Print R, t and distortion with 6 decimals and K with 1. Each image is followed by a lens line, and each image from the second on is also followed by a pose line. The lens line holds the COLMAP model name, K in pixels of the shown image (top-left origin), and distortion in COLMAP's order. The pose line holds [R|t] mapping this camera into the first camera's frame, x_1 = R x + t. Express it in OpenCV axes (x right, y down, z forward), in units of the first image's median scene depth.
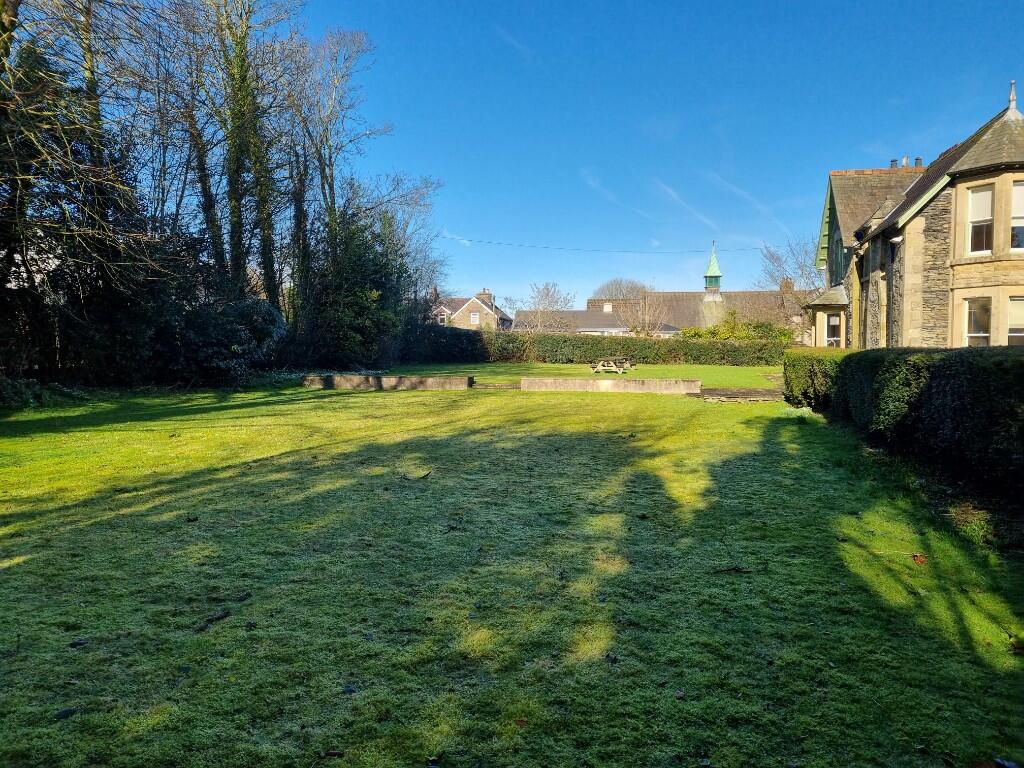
lens RADIAL K [[763.5, 0, 518.4], [0, 763.5, 379.3], [0, 0, 1]] dist [0.027806, -0.005968]
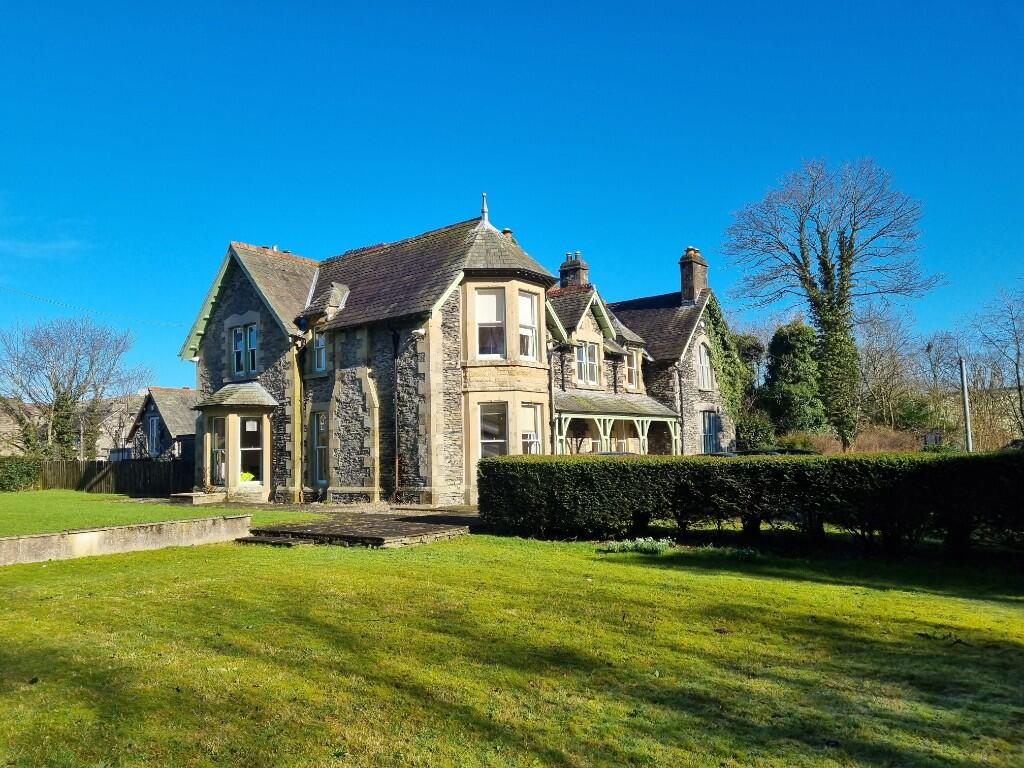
lens RADIAL K [[773.8, 0, 512.0], [0, 773.8, 384.0], [0, 0, 1]] dist [0.007431, -0.000303]
pose [[0.447800, 0.062226, 0.891966, -0.238900], [0.063250, 0.992872, -0.101019, -0.028407], [-0.891894, 0.101653, 0.440673, 0.529553]]
